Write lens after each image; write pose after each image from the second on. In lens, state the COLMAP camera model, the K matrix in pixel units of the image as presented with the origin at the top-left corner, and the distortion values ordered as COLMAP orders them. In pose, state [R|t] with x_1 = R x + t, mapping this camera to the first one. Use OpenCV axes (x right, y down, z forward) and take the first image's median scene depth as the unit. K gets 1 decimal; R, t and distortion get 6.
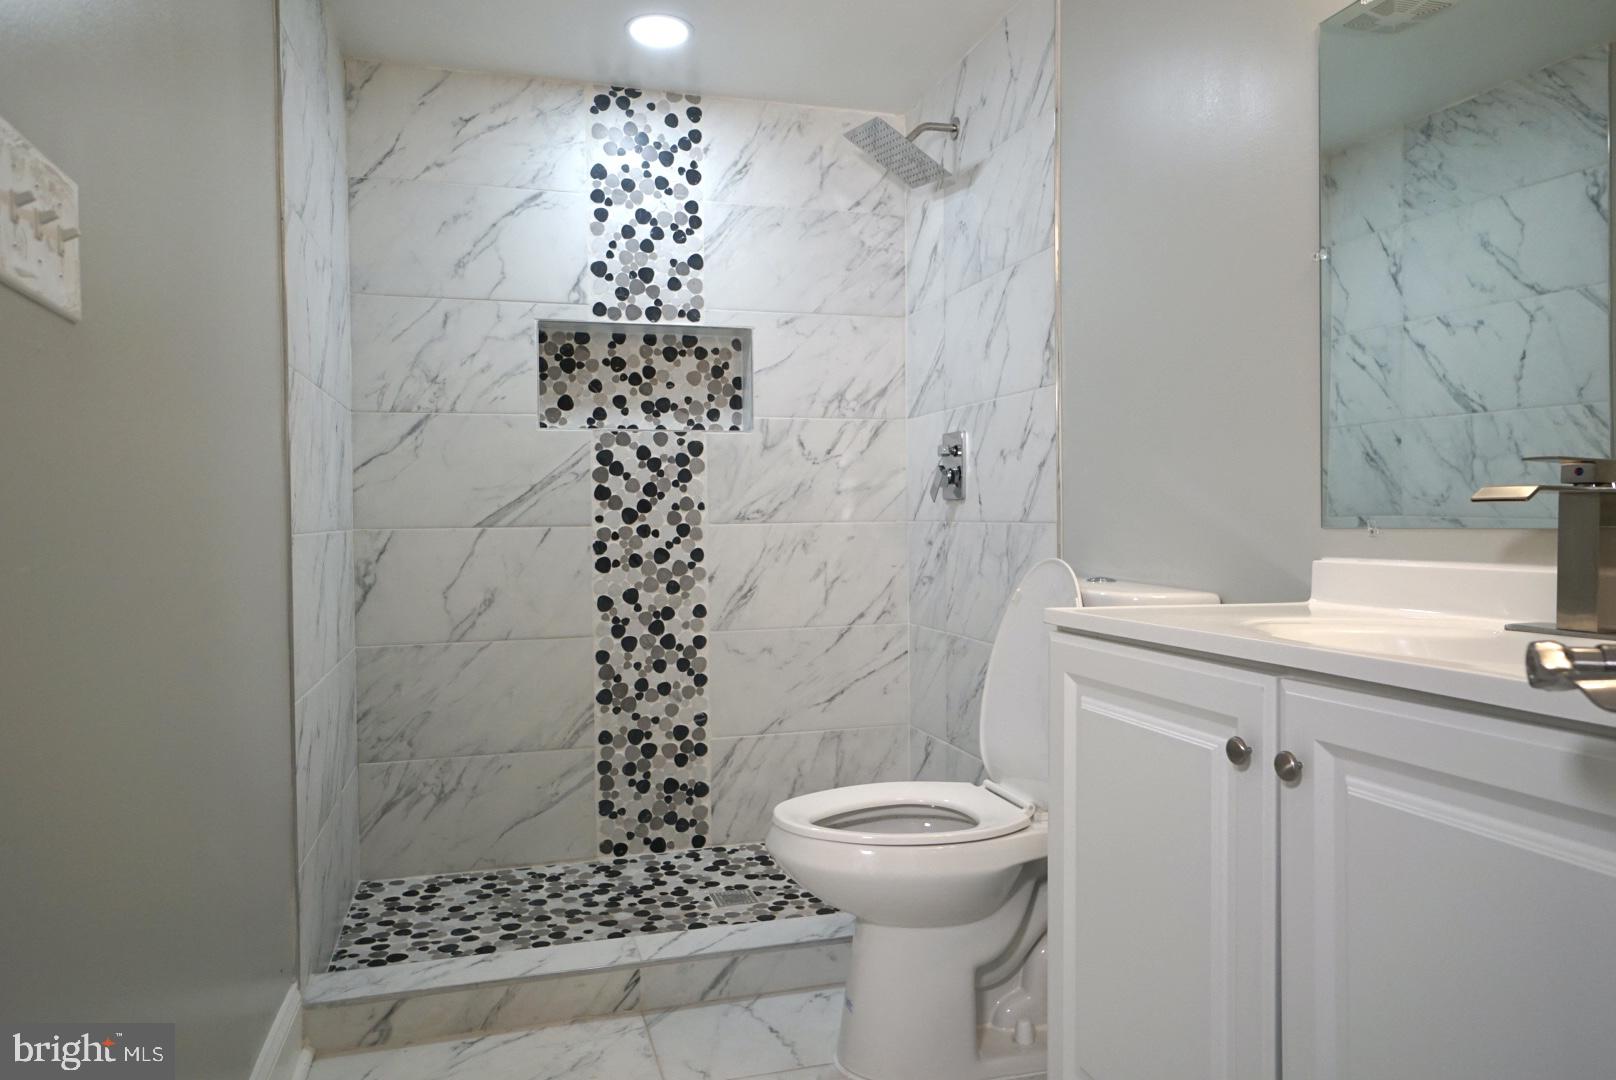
lens RADIAL K [[1087.7, 0, 763.5], [0, 1087.7, 702.8], [0, 0, 1]] dist [0.009755, 0.013384]
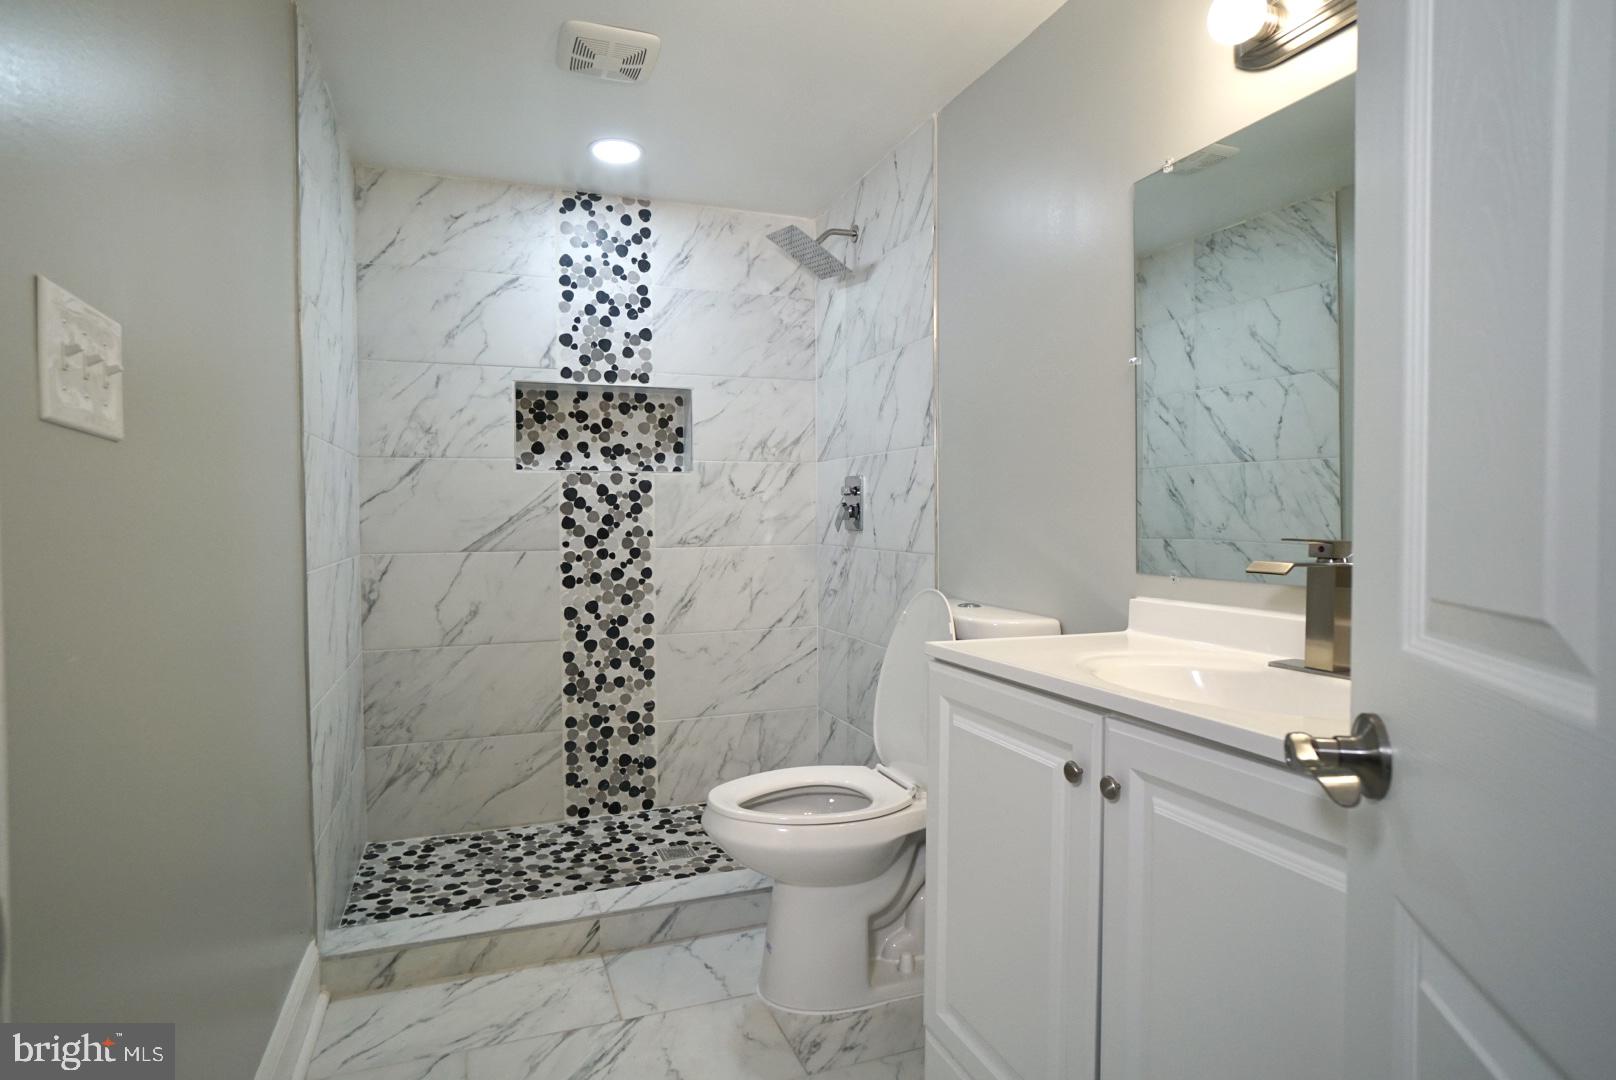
lens RADIAL K [[837.6, 0, 771.0], [0, 837.6, 417.0], [0, 0, 1]] dist [-0.034175, 0.016418]
pose [[0.997456, 0.002112, 0.071251, 0.011575], [-0.002581, 0.999976, 0.006479, -0.320280], [-0.071235, -0.006646, 0.997437, 0.051953]]
